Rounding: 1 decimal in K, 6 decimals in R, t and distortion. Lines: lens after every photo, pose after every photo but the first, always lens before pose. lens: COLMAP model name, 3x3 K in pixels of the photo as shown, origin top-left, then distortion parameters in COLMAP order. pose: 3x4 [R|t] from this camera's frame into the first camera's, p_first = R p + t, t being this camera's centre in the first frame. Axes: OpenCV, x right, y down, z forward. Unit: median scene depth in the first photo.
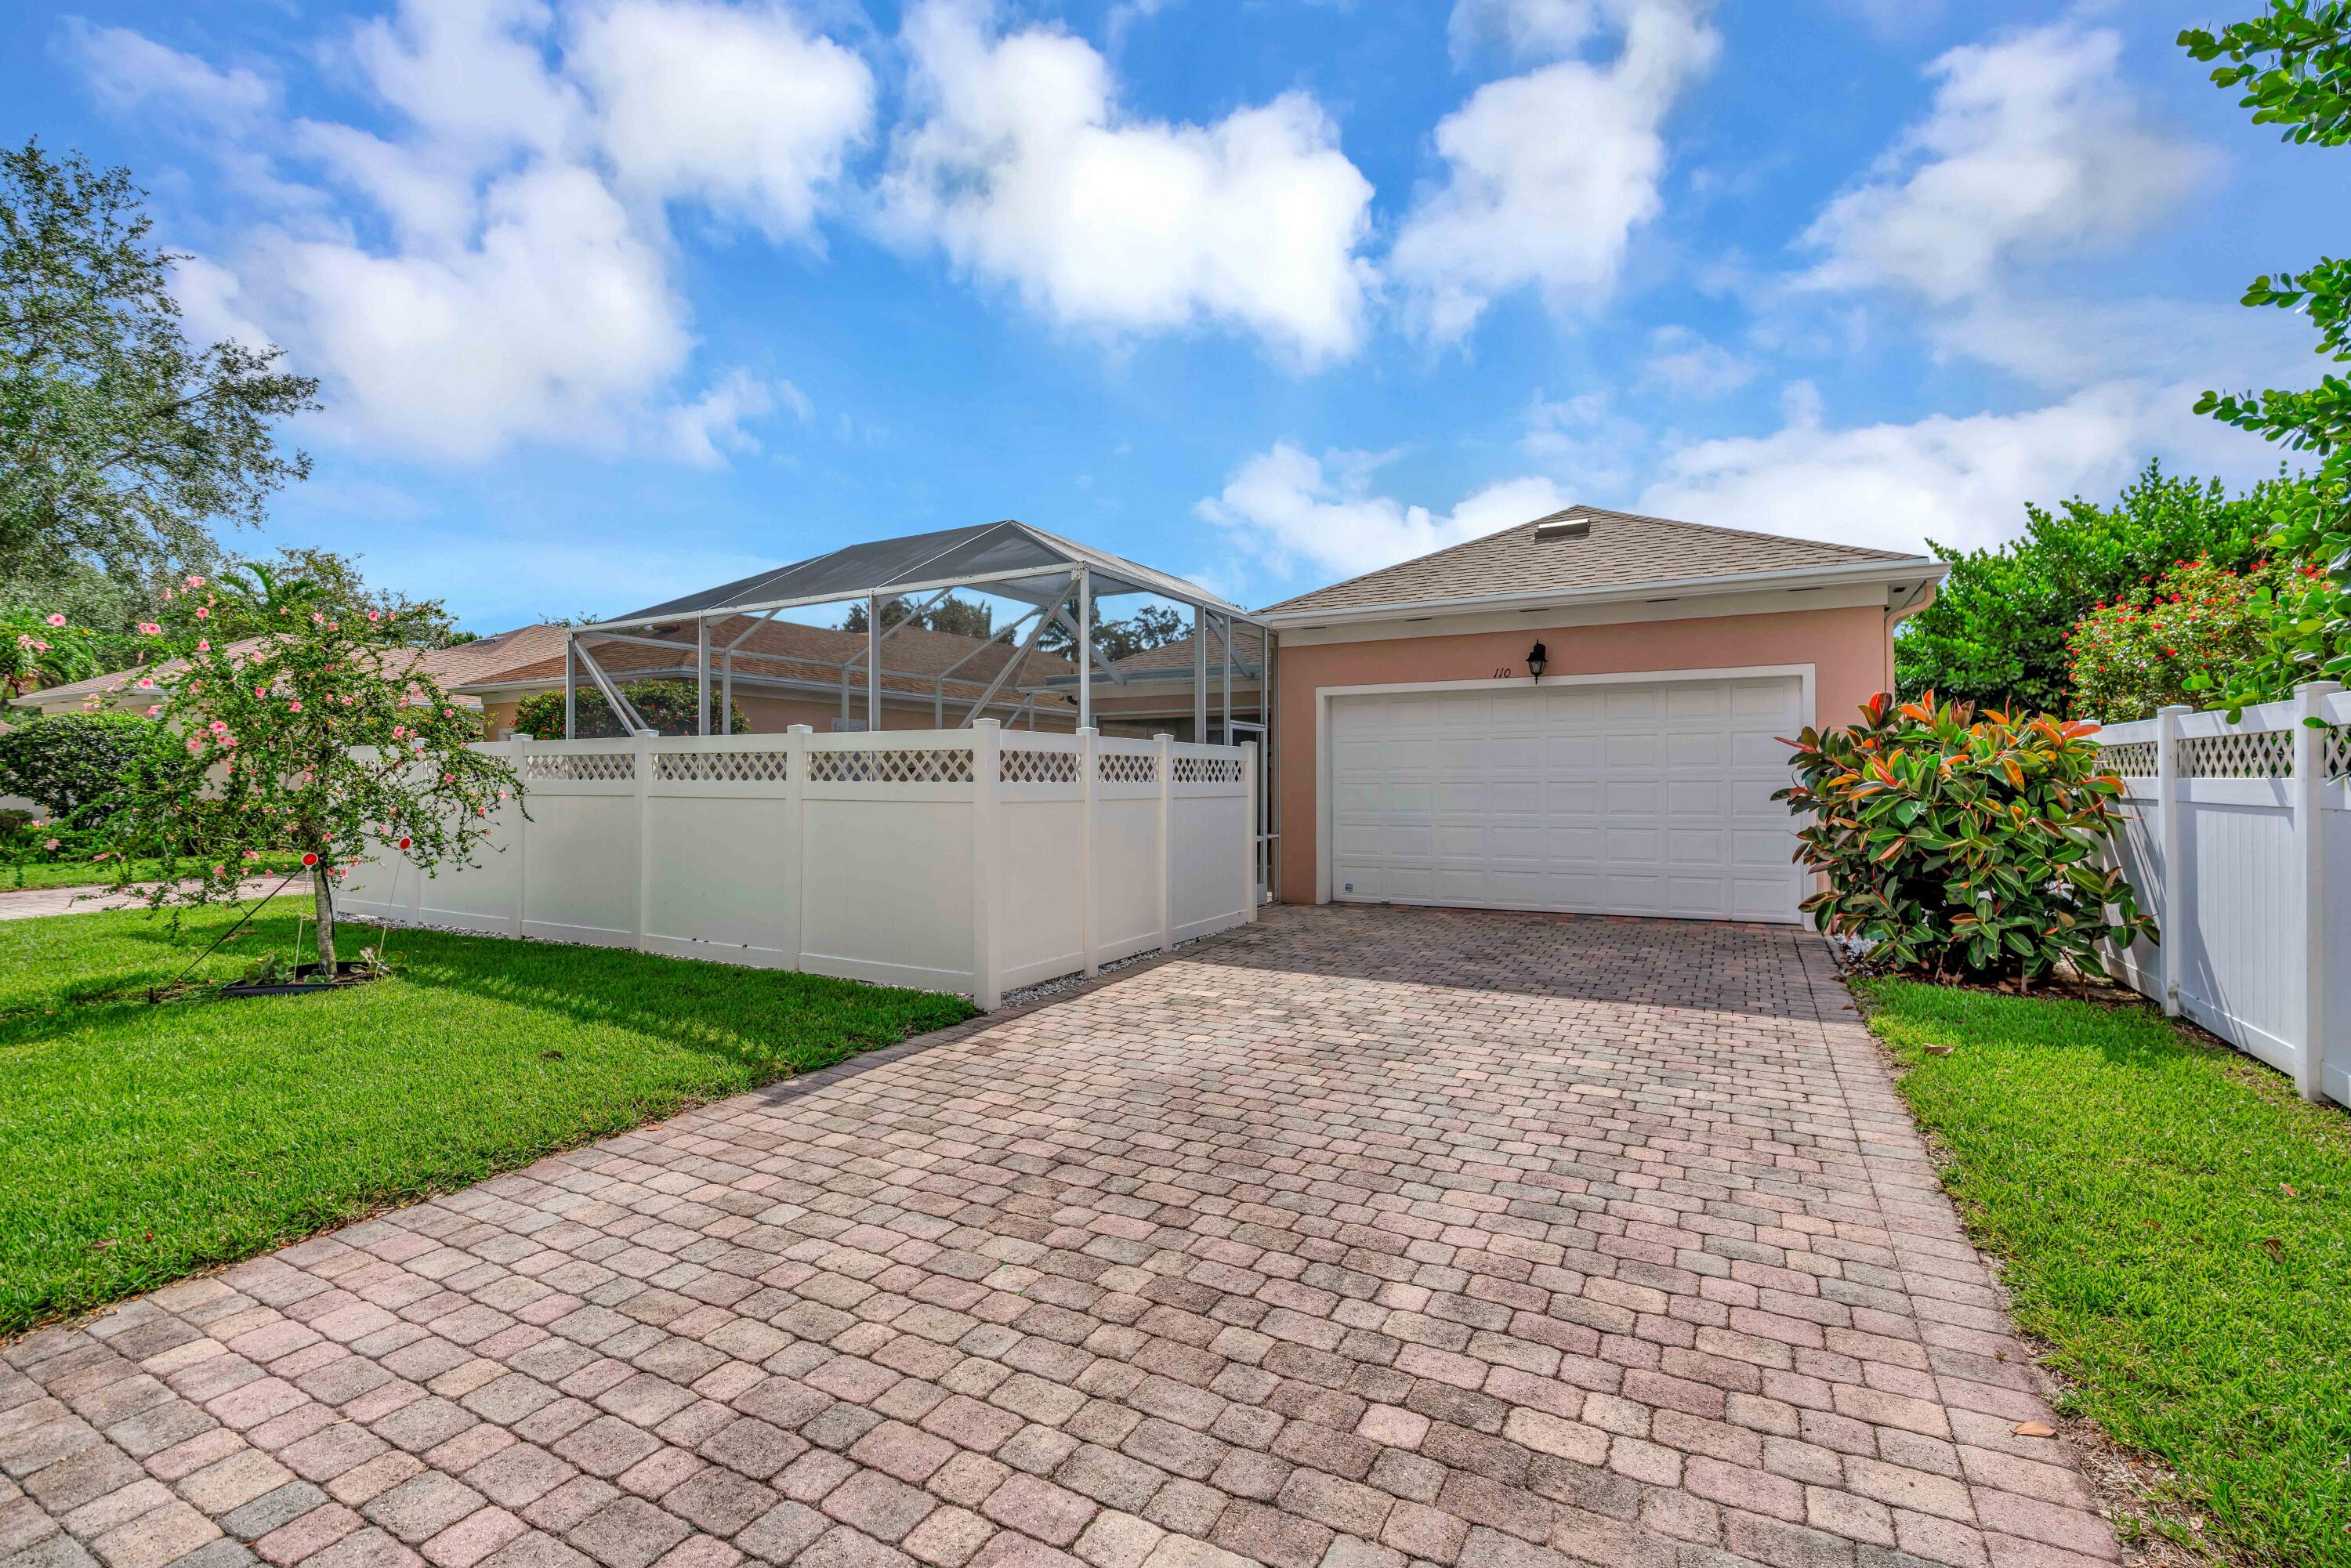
lens RADIAL K [[1075.8, 0, 1184.6], [0, 1075.8, 719.7], [0, 0, 1]] dist [-0.022438, 0.010209]
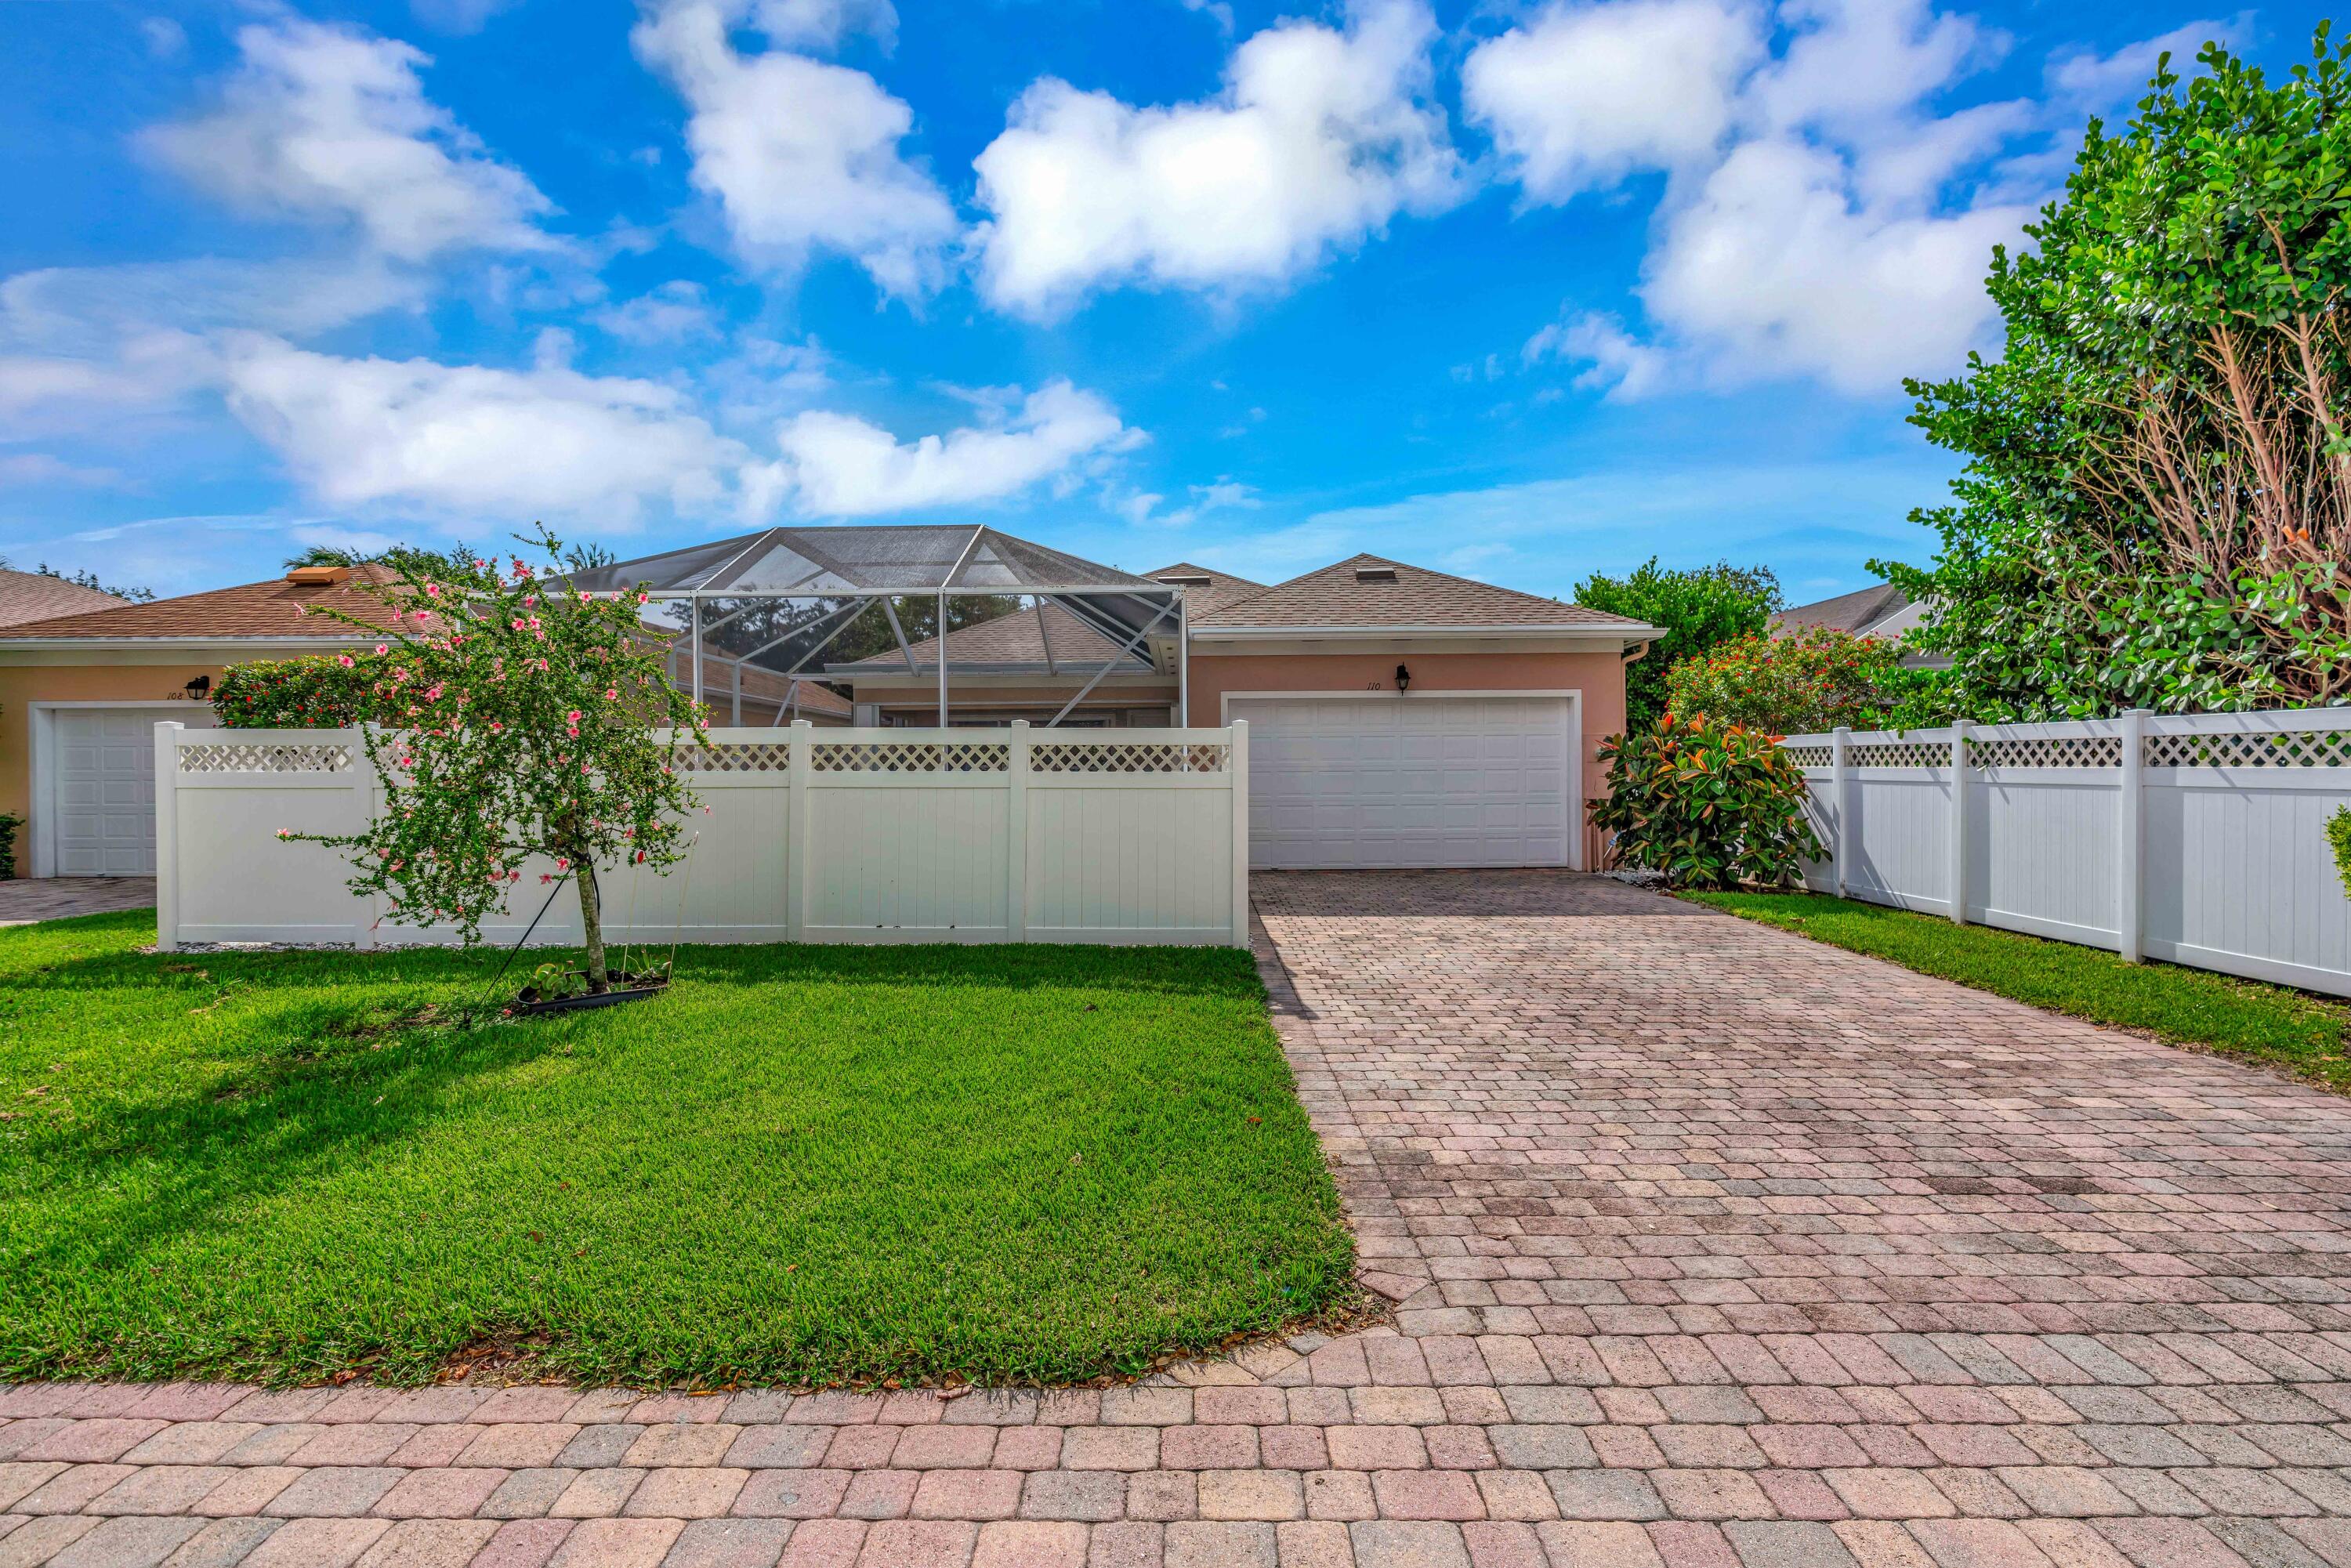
lens RADIAL K [[1075.8, 0, 1184.6], [0, 1075.8, 719.7], [0, 0, 1]] dist [-0.022438, 0.010209]
pose [[0.878489, 0.019078, 0.477381, -1.190663], [-0.025086, 0.999666, 0.006214, -0.011724], [-0.477103, -0.017435, 0.878674, -0.083843]]
